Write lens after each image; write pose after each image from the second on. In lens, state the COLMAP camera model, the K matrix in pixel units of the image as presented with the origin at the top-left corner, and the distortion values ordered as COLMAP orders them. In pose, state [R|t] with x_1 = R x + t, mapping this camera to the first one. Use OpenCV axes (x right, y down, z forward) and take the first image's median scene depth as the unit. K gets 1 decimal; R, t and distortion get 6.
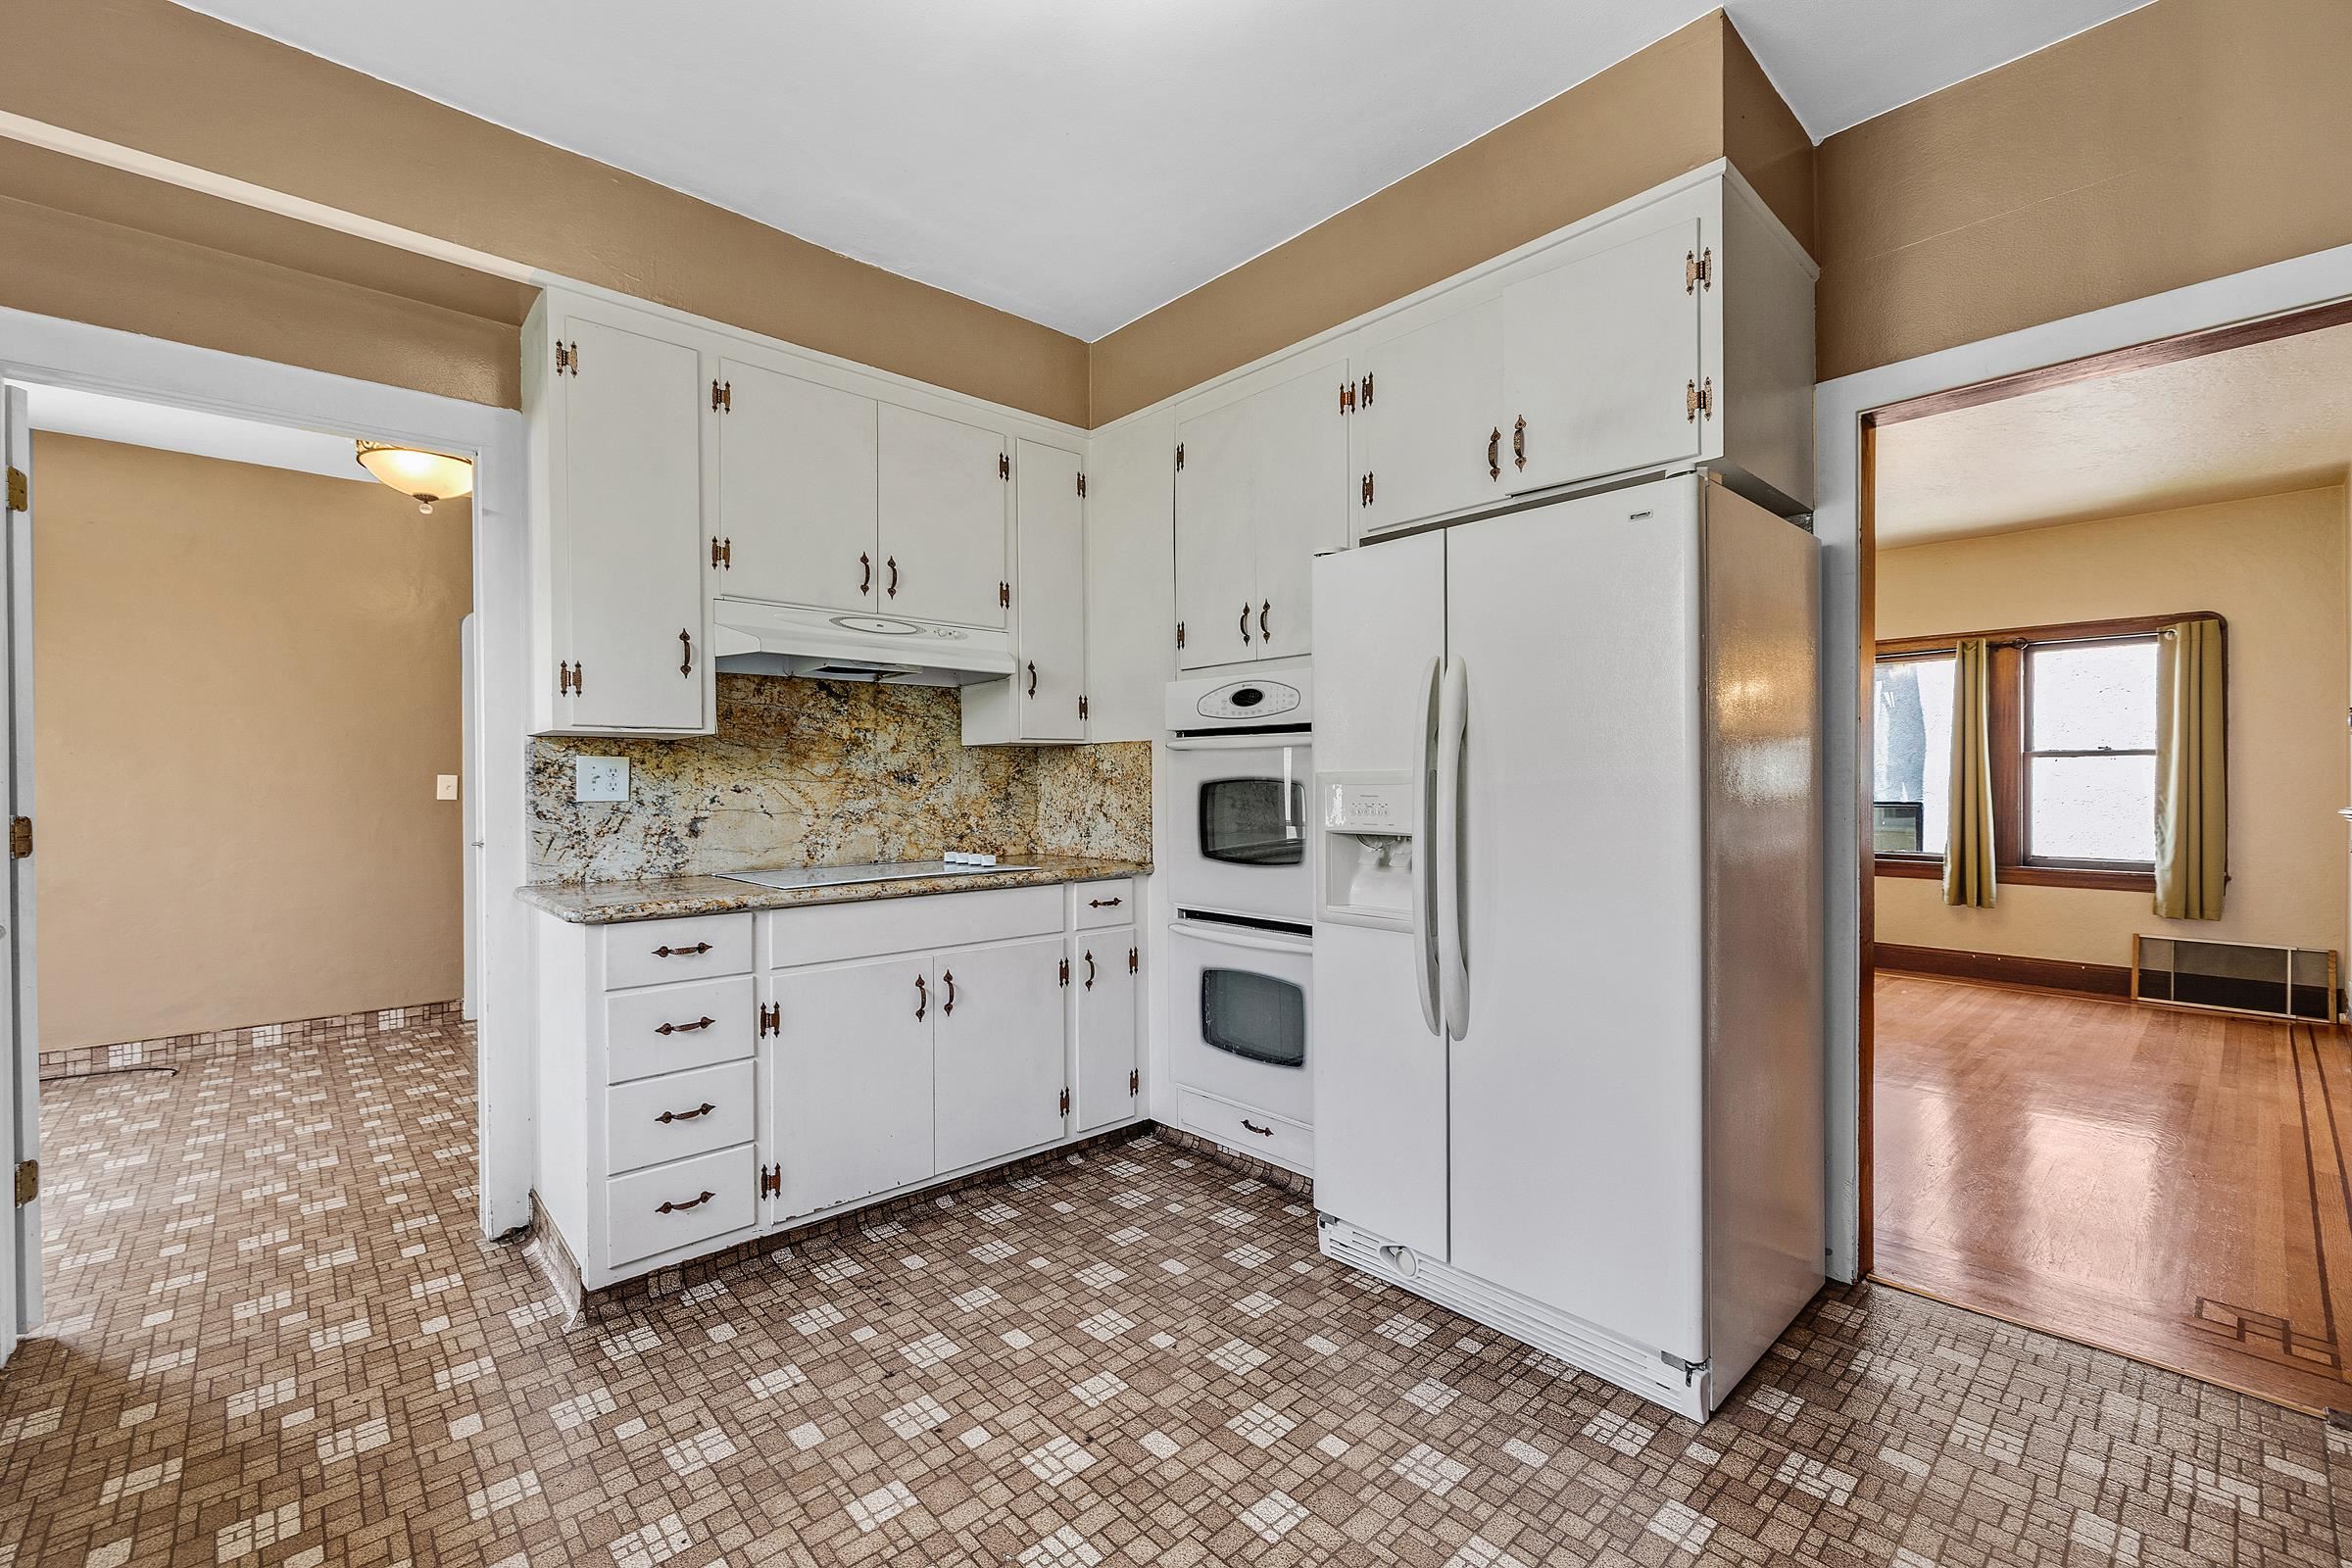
lens RADIAL K [[988.6, 0, 1167.5], [0, 988.6, 787.8], [0, 0, 1]] dist [-0.000084, -0.000001]
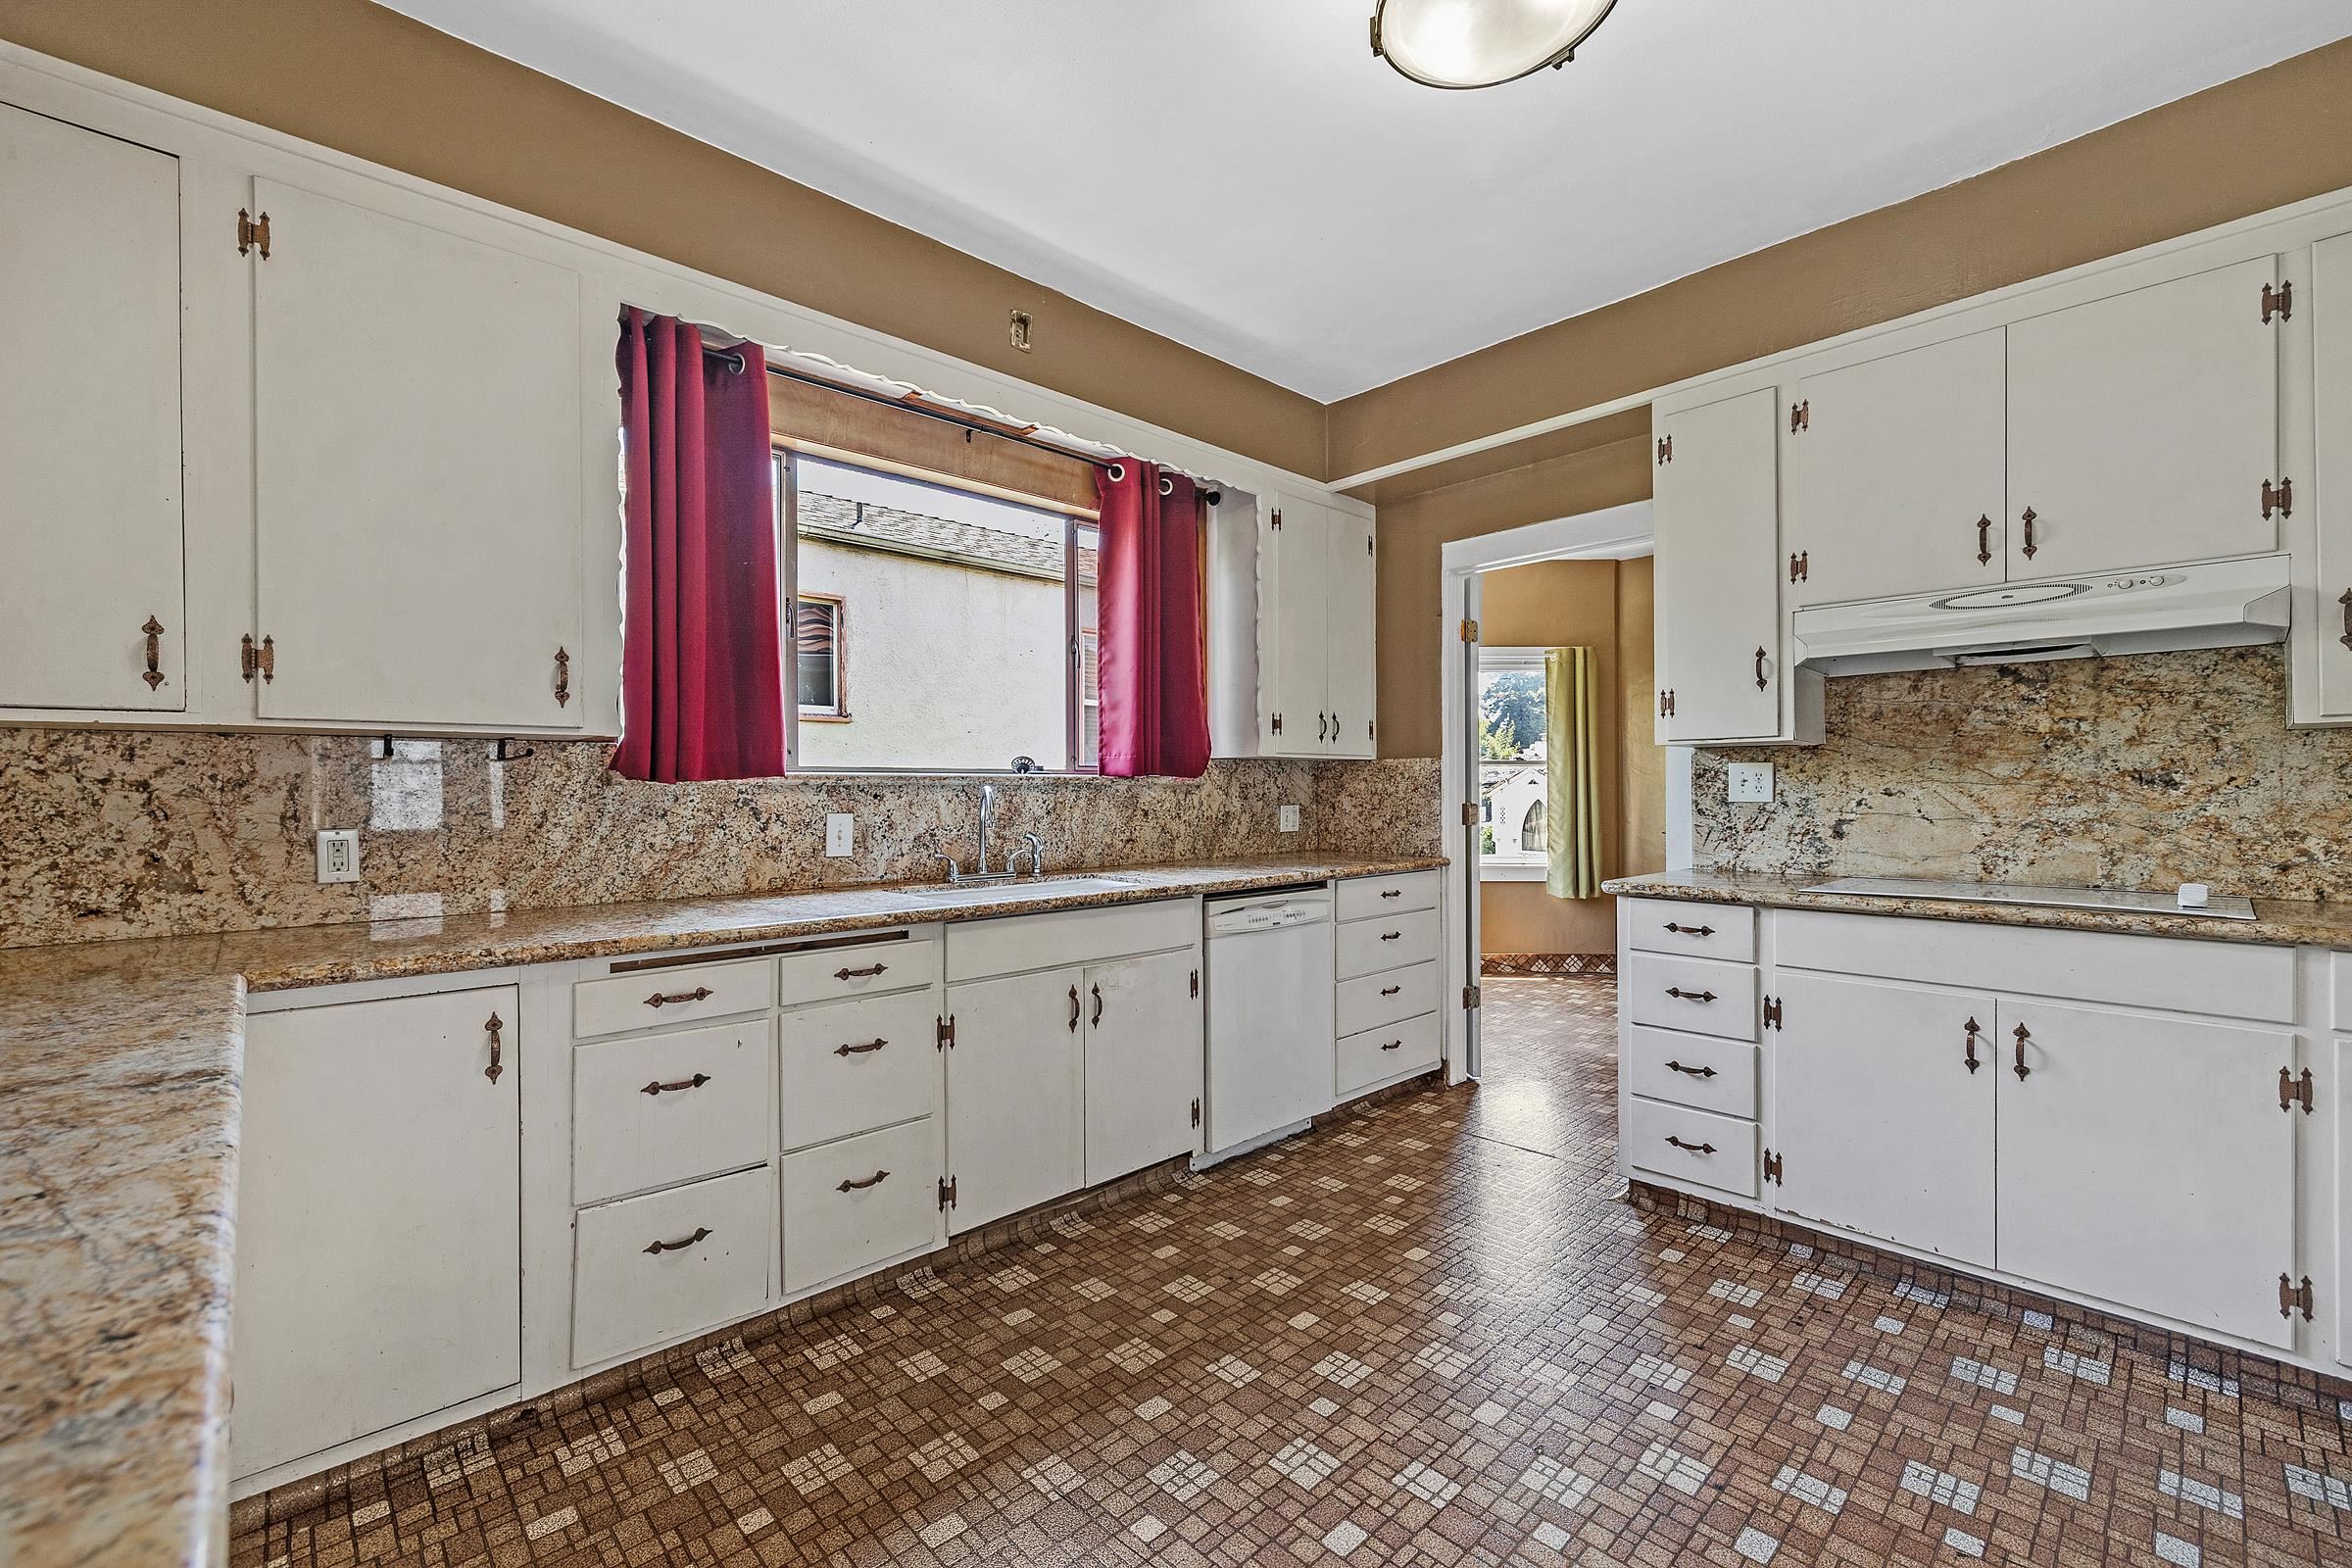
lens RADIAL K [[988.6, 0, 1167.5], [0, 988.6, 787.8], [0, 0, 1]] dist [-0.000084, -0.000001]
pose [[0.008282, 0.005377, -0.999951, 0.555203], [-0.000087, 0.999986, 0.005376, -0.008601], [0.999966, 0.000042, 0.008282, 0.302114]]
